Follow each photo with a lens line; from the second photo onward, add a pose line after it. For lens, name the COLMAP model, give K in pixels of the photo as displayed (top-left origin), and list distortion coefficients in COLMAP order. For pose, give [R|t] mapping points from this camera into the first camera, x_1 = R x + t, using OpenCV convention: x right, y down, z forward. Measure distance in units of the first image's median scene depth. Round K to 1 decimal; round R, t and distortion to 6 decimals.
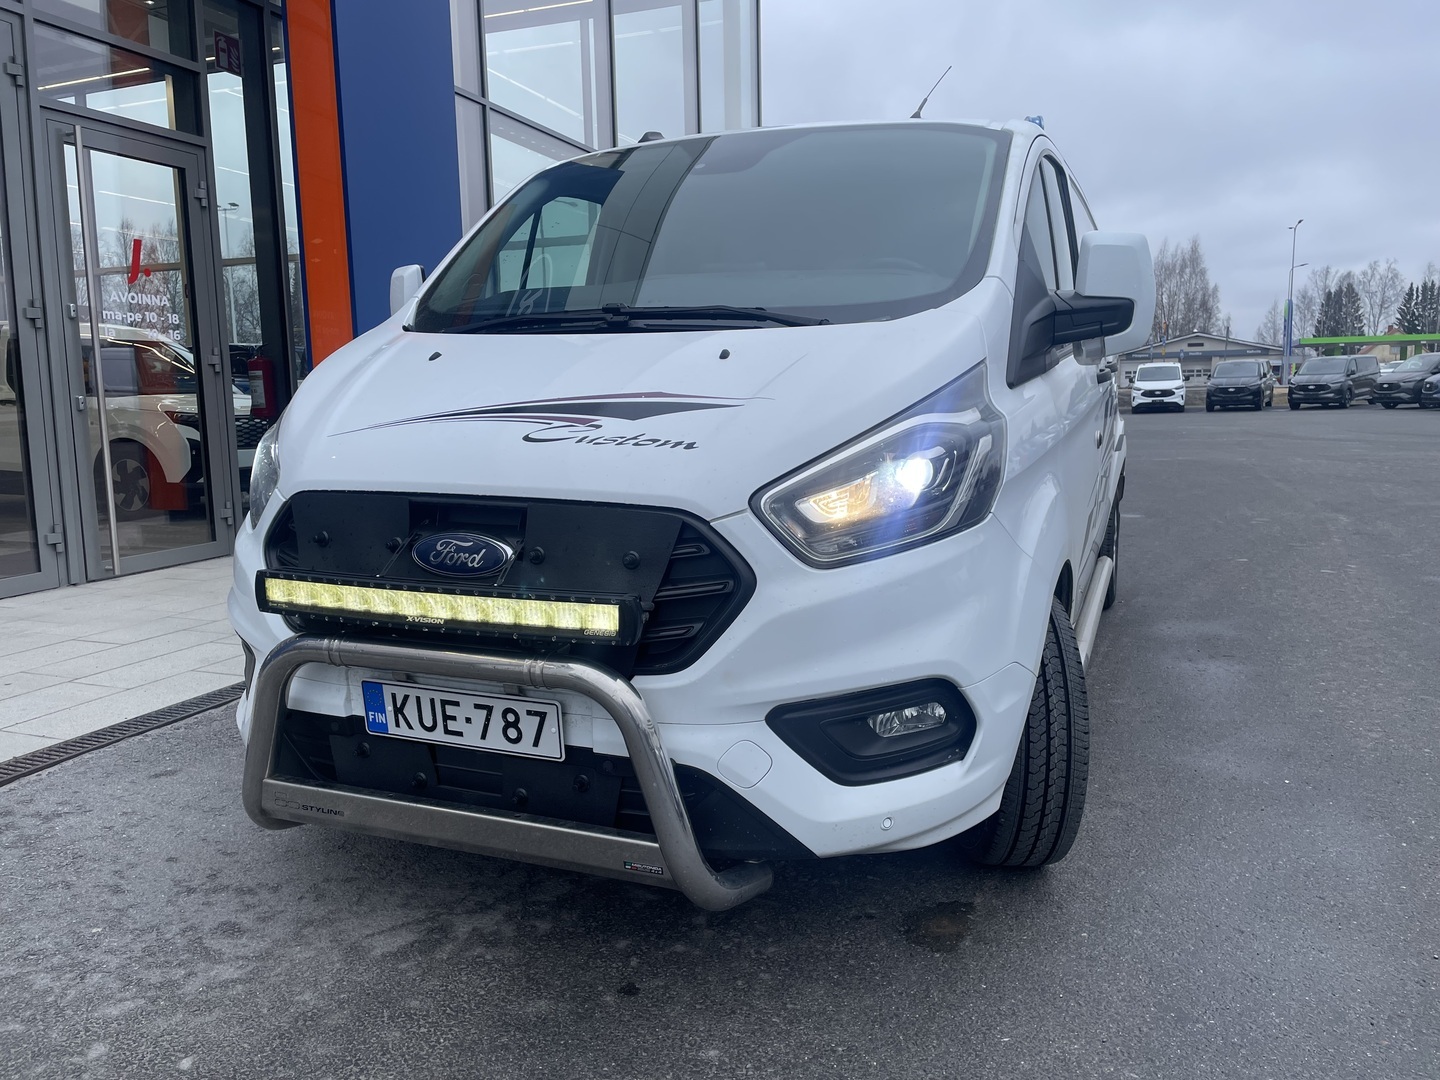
lens RADIAL K [[1092.3, 0, 720.6], [0, 1092.3, 544.6], [0, 0, 1]] dist [0.021674, -0.039723]
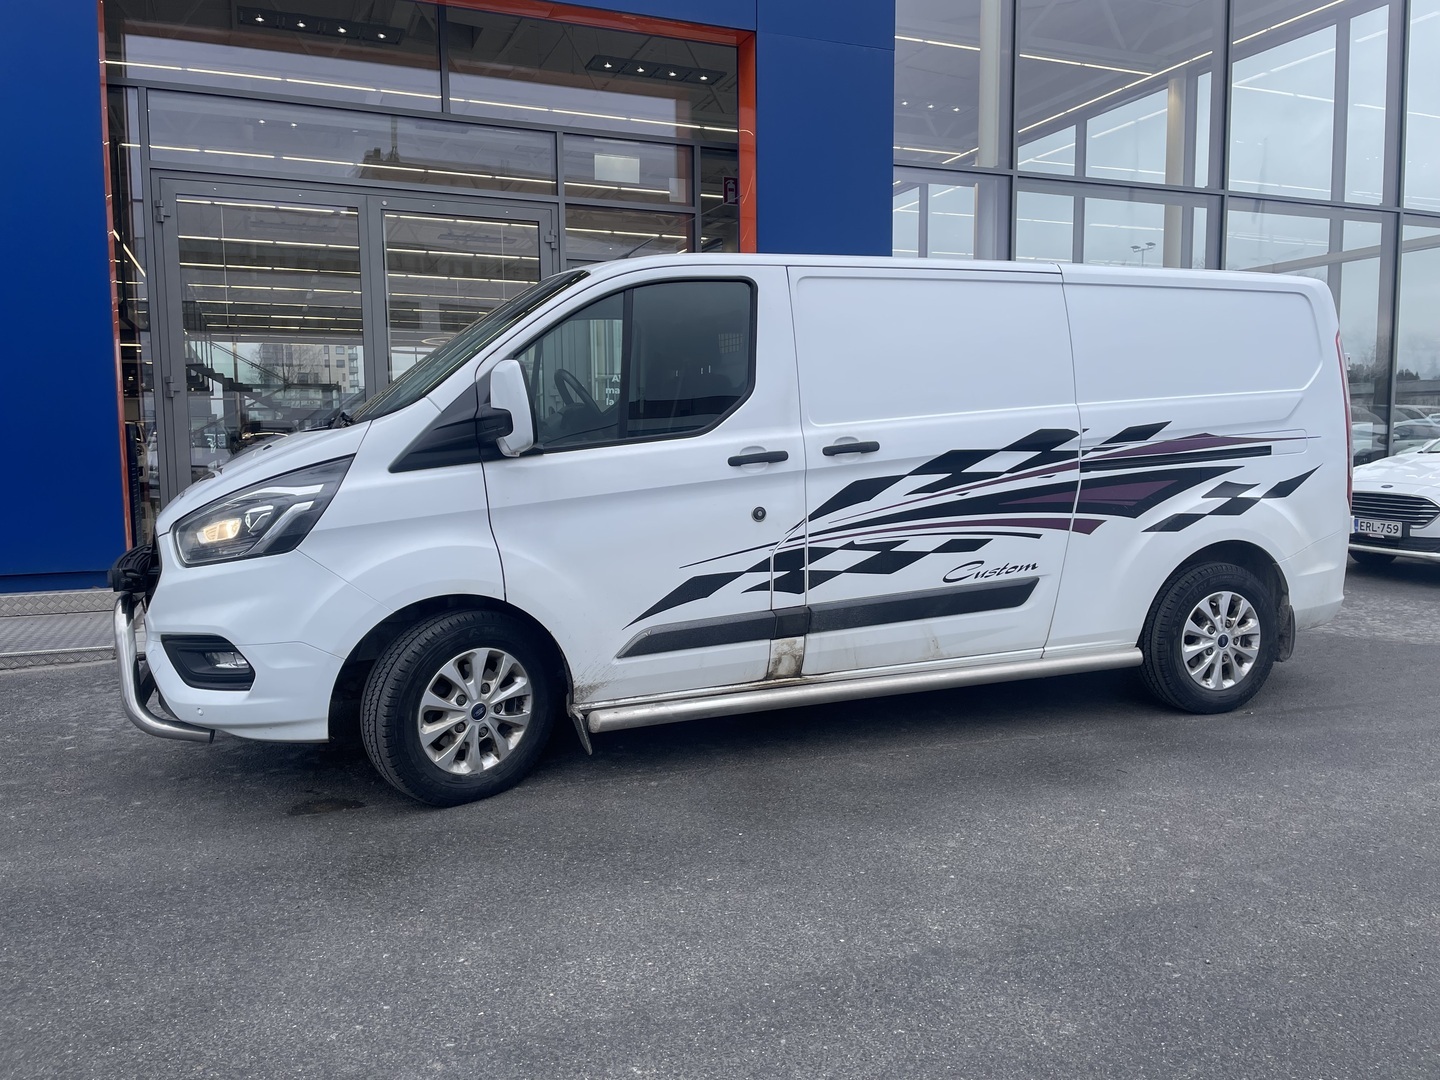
lens RADIAL K [[1092.3, 0, 717.7], [0, 1092.3, 531.7], [0, 0, 1]] dist [0.021674, -0.039723]
pose [[0.673011, 0.072450, -0.736075, 1.732319], [-0.099675, 0.994997, 0.006801, -0.118636], [0.732885, 0.068791, 0.676865, 0.314323]]
